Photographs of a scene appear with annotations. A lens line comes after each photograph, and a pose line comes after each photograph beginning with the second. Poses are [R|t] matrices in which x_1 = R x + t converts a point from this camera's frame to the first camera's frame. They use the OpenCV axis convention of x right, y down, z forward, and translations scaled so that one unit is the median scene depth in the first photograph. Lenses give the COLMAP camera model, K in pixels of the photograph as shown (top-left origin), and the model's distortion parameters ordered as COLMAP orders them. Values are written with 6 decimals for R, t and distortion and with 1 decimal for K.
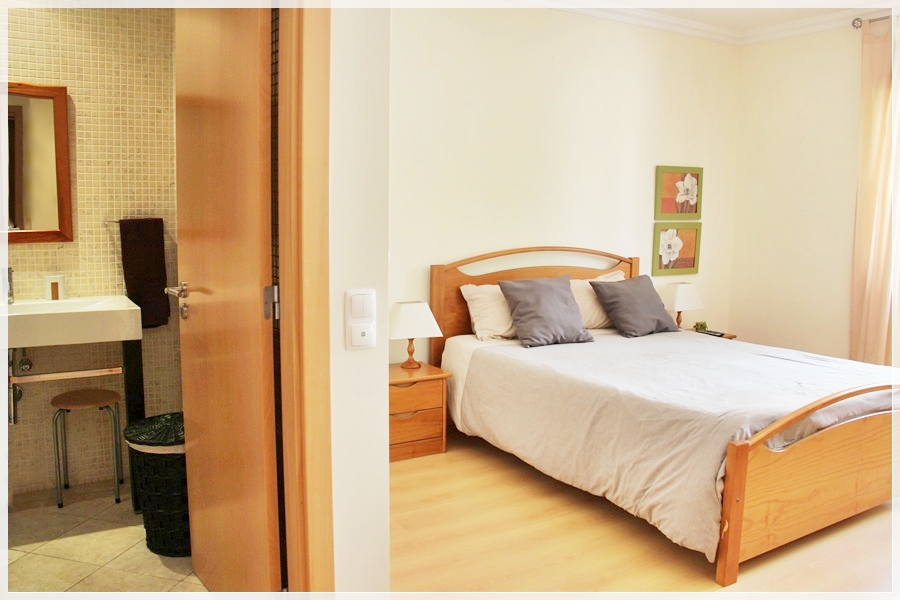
lens RADIAL K [[735.6, 0, 453.2], [0, 735.6, 304.6], [0, 0, 1]] dist [-0.193208, 0.152392]
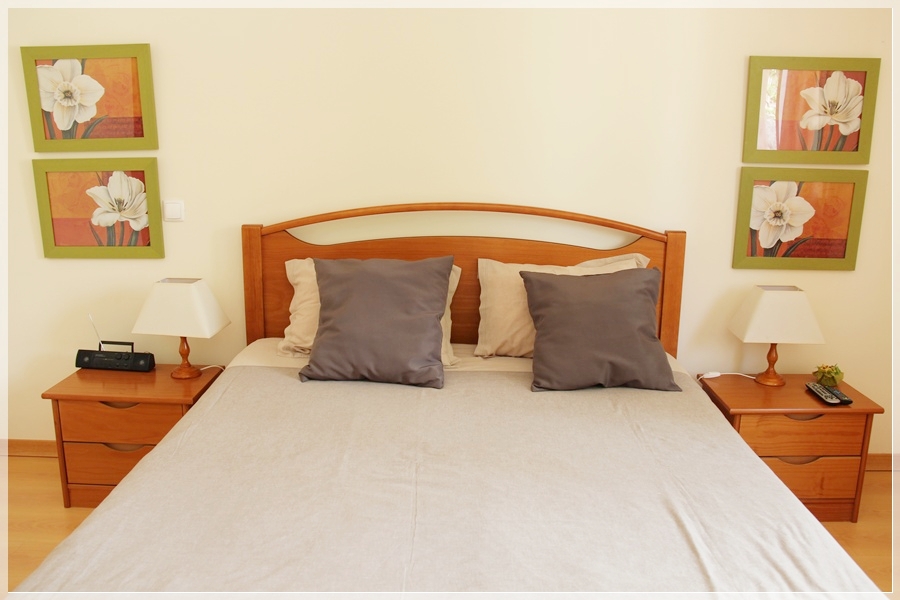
lens RADIAL K [[769.3, 0, 450.0], [0, 769.3, 300.0], [0, 0, 1]] dist [-0.187498, 0.174089]
pose [[0.852960, 0.120747, -0.507818, 0.477145], [-0.077046, 0.991344, 0.106307, -0.073546], [0.516259, -0.051550, 0.854880, 0.524661]]
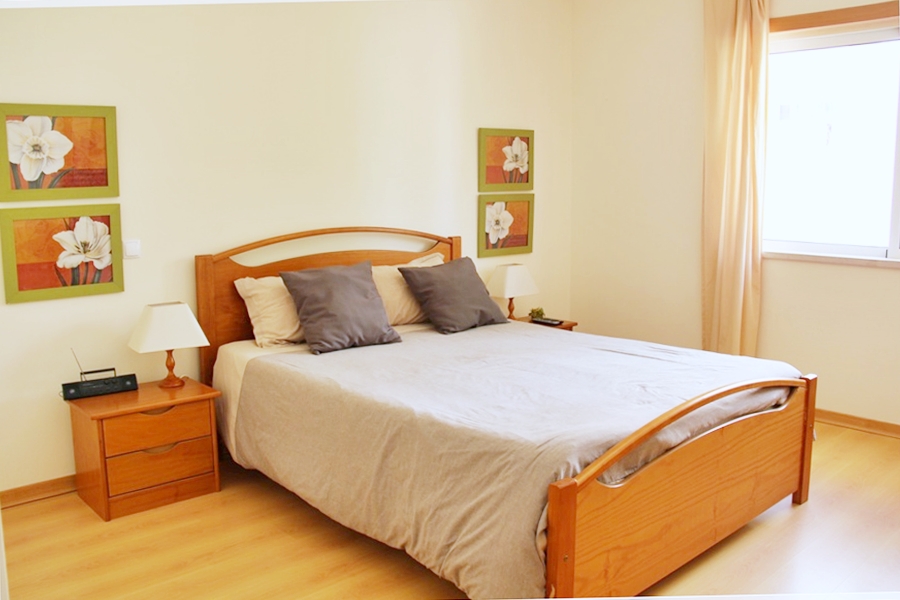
lens RADIAL K [[769.3, 0, 450.0], [0, 769.3, 300.0], [0, 0, 1]] dist [-0.187498, 0.174089]
pose [[0.980846, -0.042625, 0.190065, 0.084304], [0.039472, 0.999013, 0.020347, -0.011363], [-0.190745, -0.012455, 0.981561, 0.144987]]
